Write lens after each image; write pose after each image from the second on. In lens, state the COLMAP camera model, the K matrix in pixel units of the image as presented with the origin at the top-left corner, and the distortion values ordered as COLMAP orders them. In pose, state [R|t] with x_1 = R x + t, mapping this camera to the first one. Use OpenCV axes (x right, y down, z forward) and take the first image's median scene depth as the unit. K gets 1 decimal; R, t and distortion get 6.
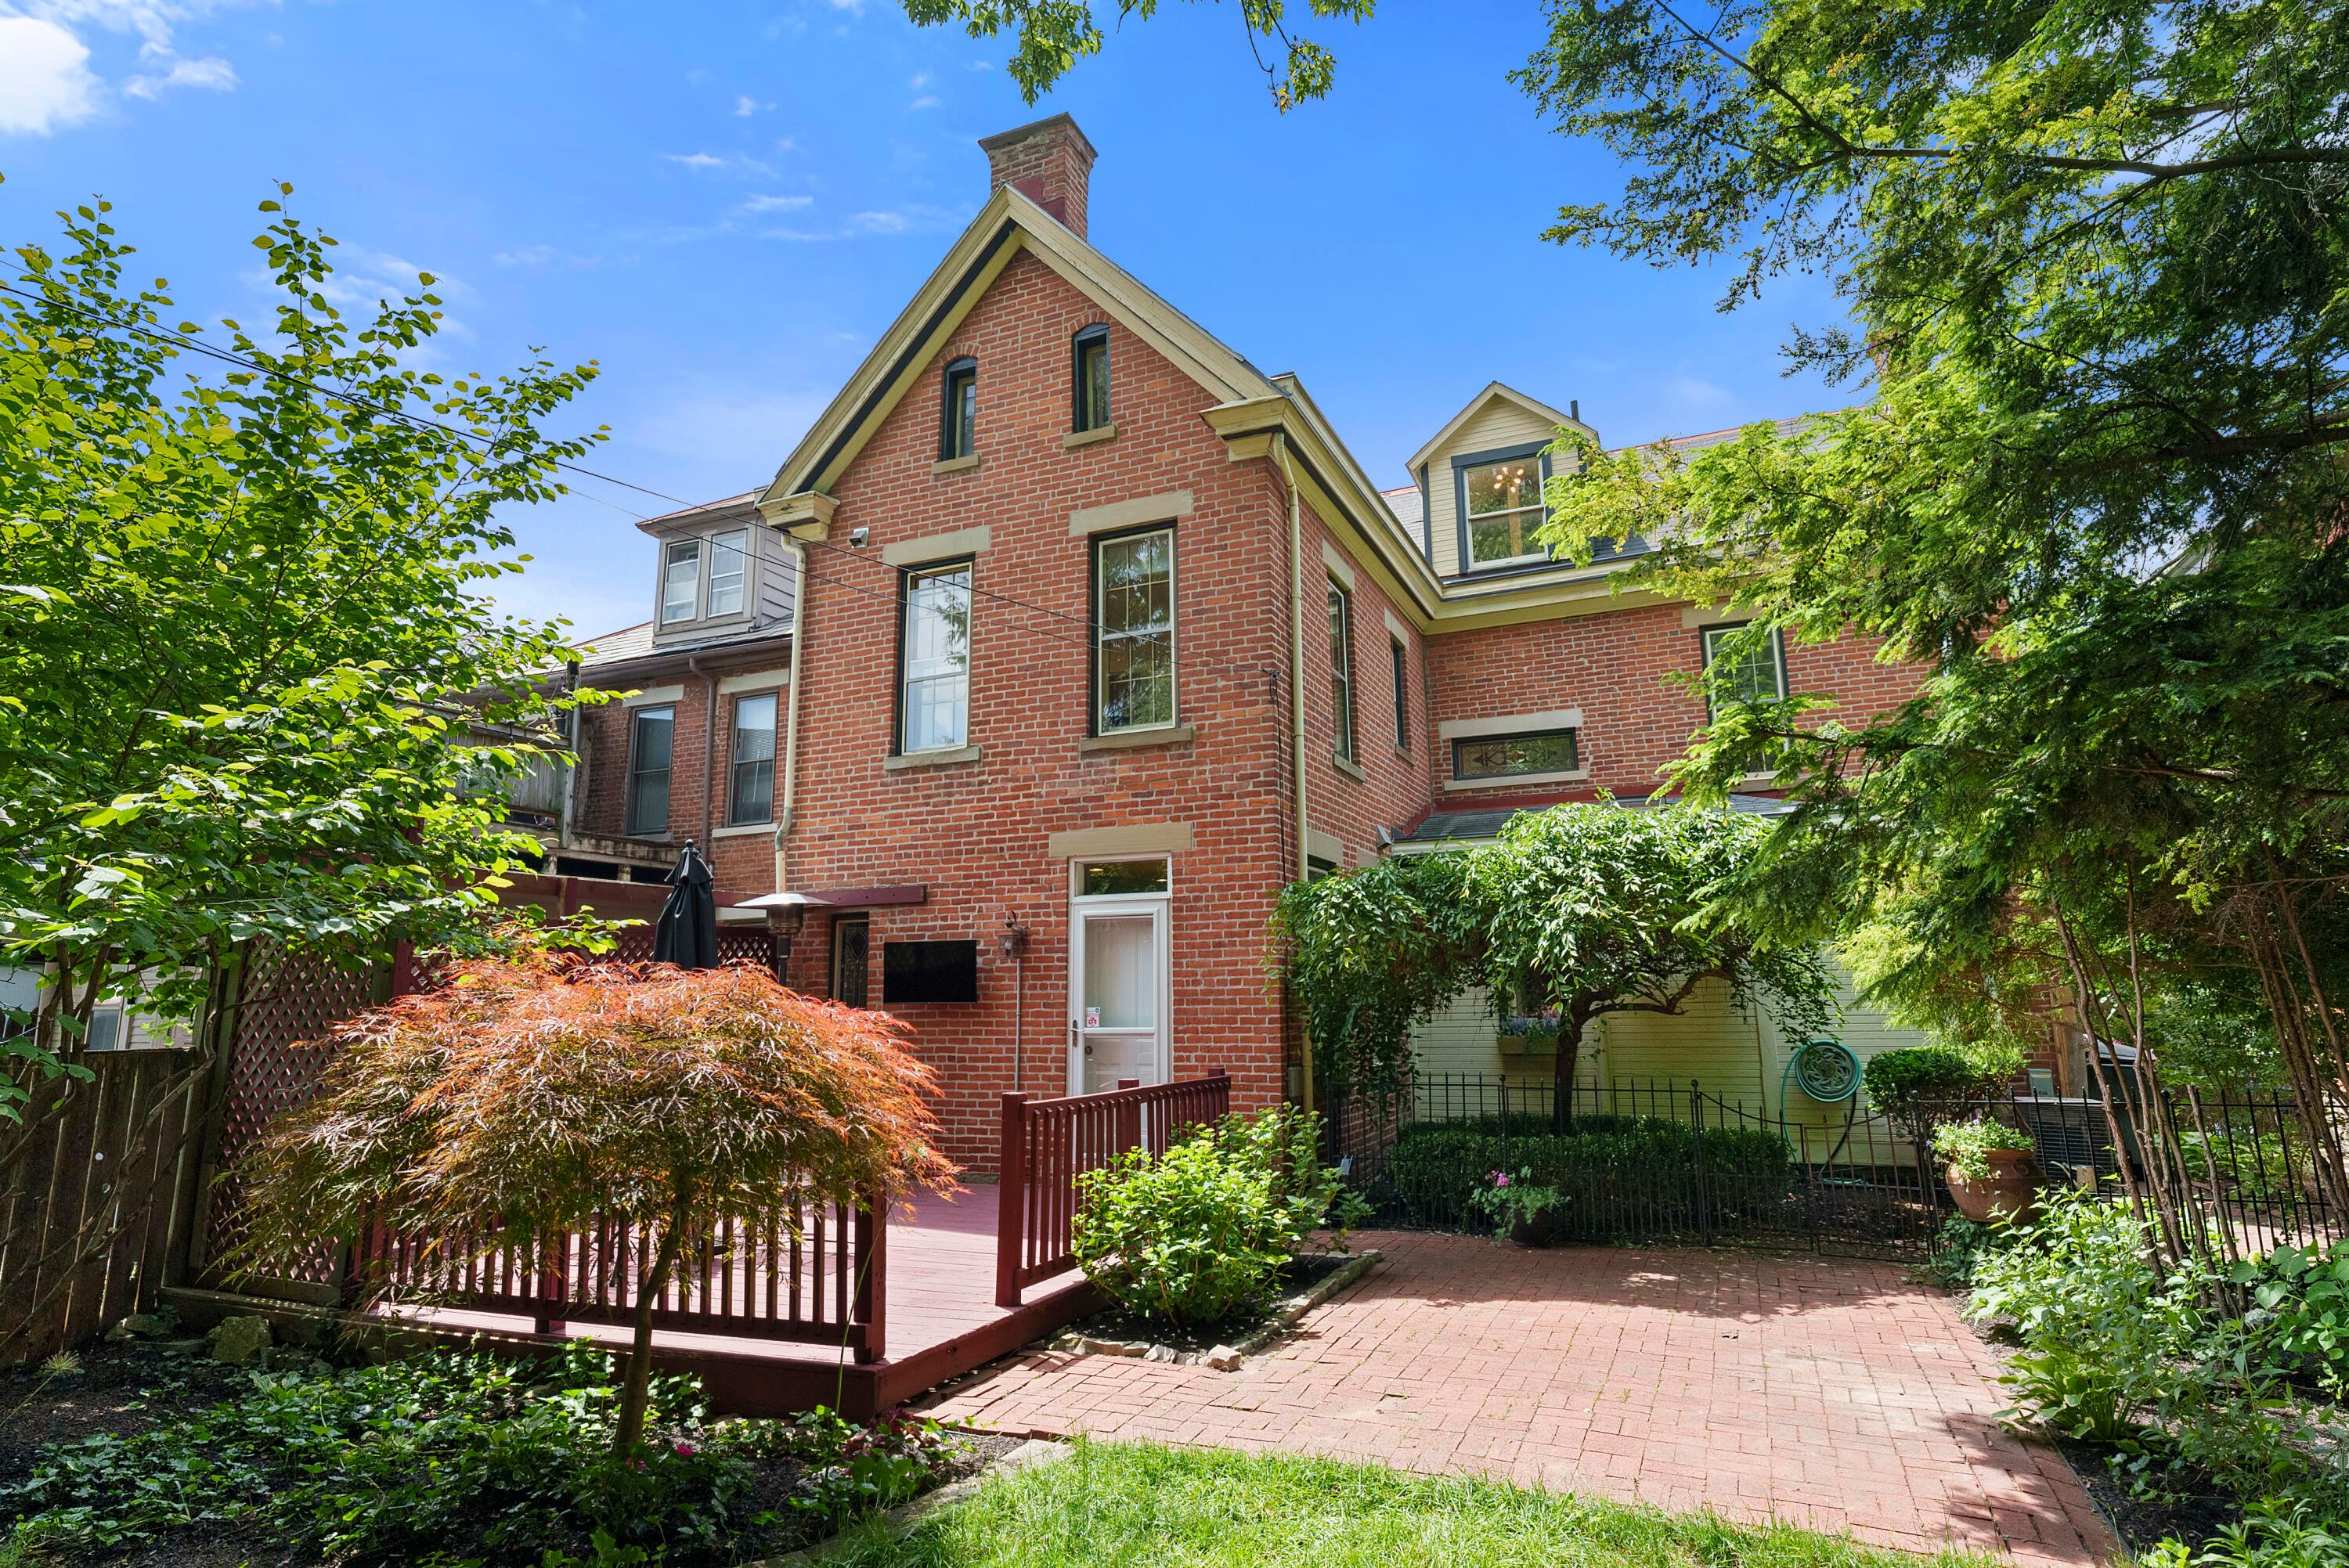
lens RADIAL K [[1263.0, 0, 1175.1], [0, 1263.0, 770.3], [0, 0, 1]] dist [-0.002113, -0.000233]
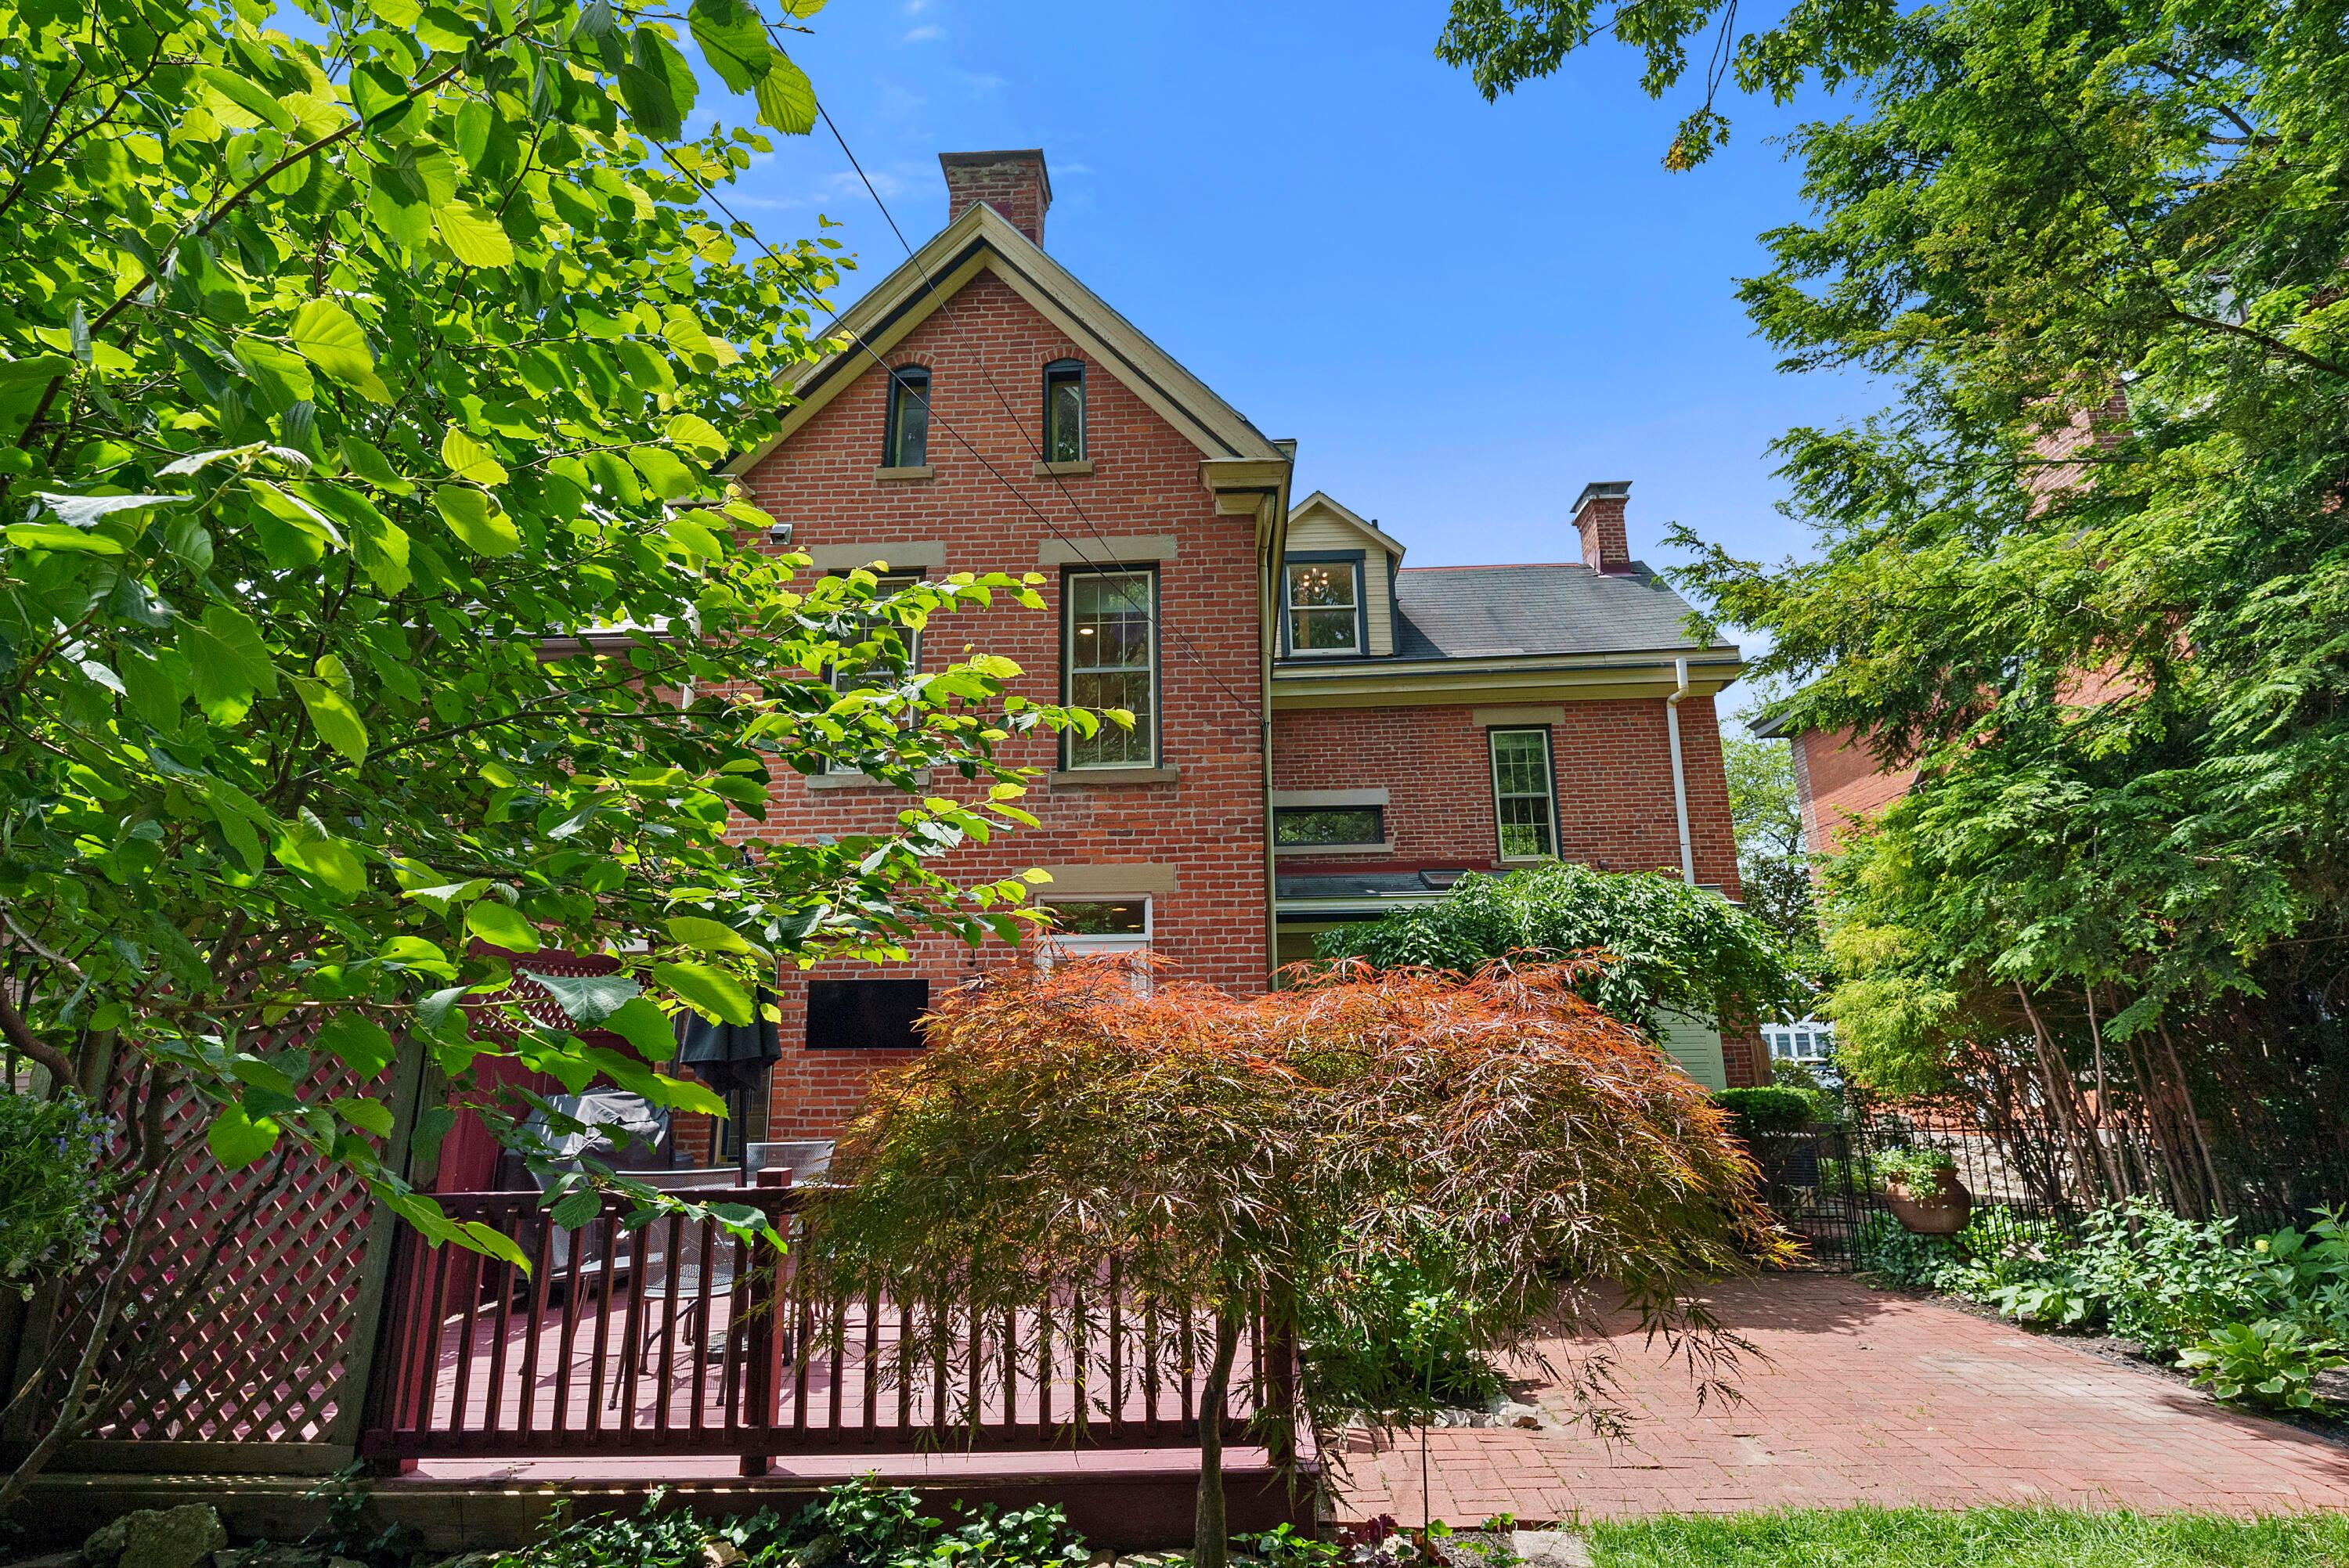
lens RADIAL K [[1171.4, 0, 1170.9], [0, 1171.4, 771.5], [0, 0, 1]] dist [-0.002444, -0.000978]
pose [[0.933232, 0.086880, 0.348611, -0.298443], [-0.064116, 0.995018, -0.076337, 0.037040], [-0.353507, 0.048889, 0.934154, 0.133635]]
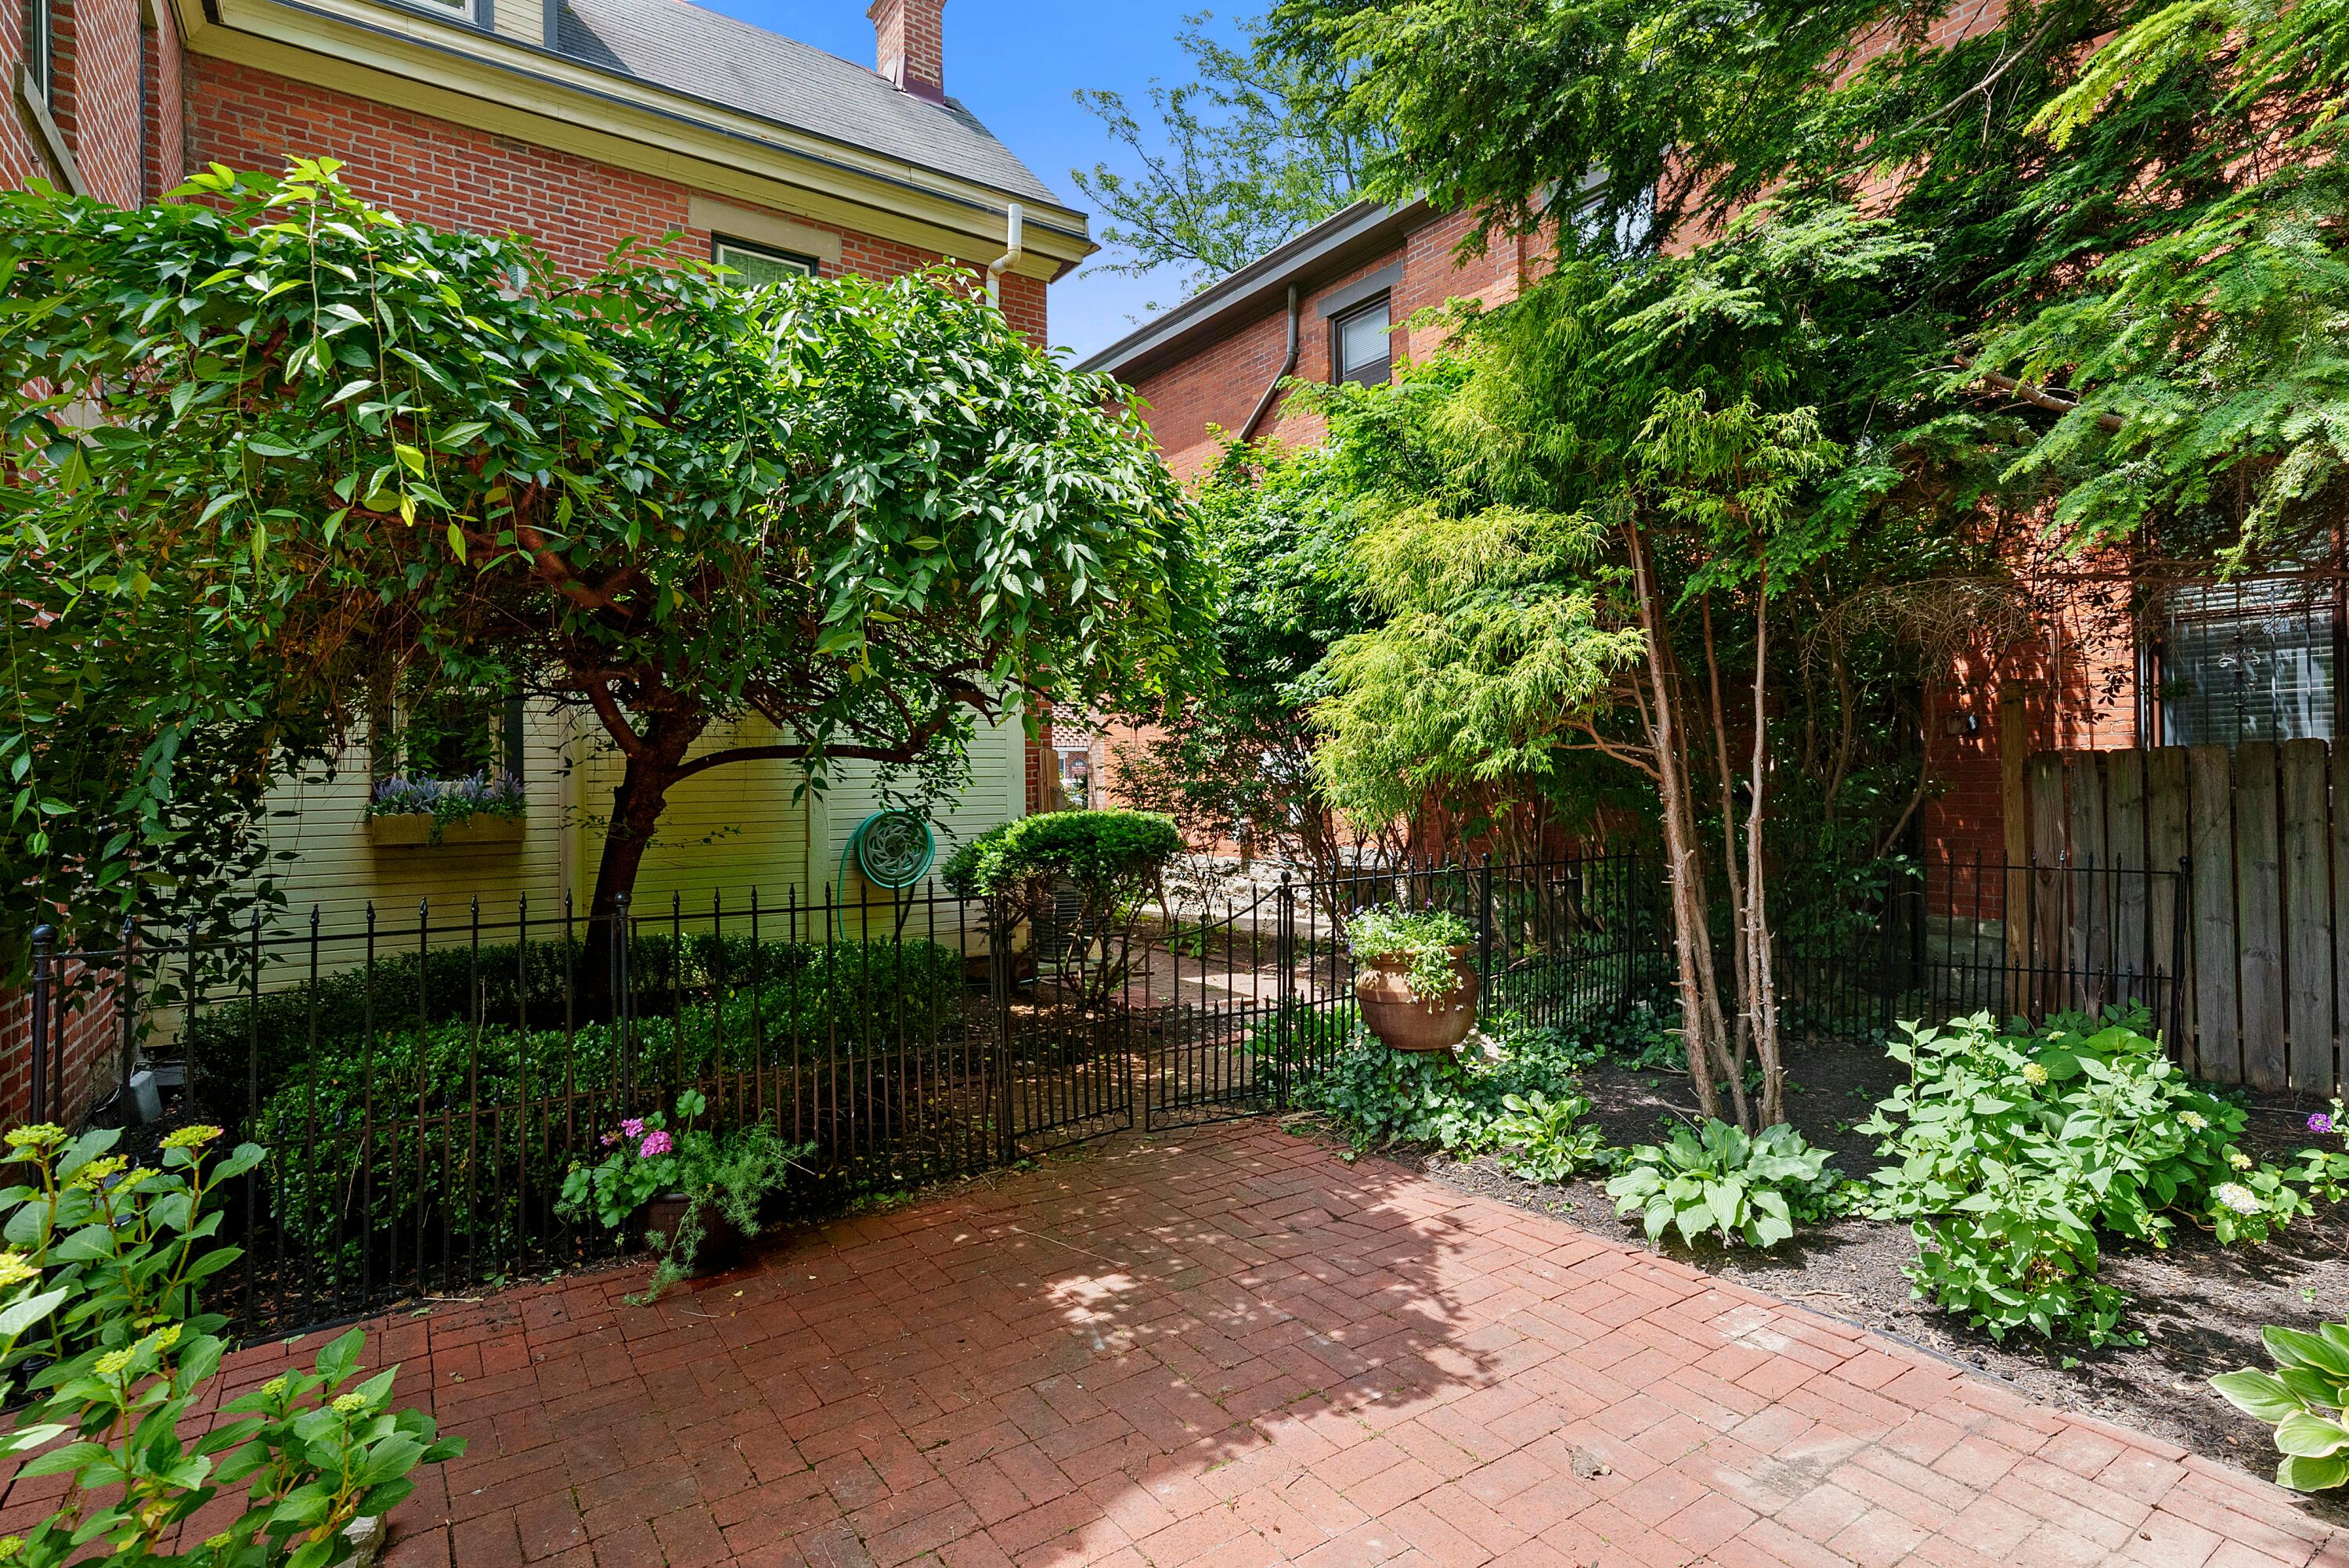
lens RADIAL K [[1138.3, 0, 1189.9], [0, 1138.3, 764.0], [0, 0, 1]] dist [0.000473, -0.000034]
pose [[0.513934, 0.007908, 0.857793, 0.023432], [-0.144768, 0.986415, 0.077641, 0.114787], [-0.845526, -0.164083, 0.508097, 0.549362]]
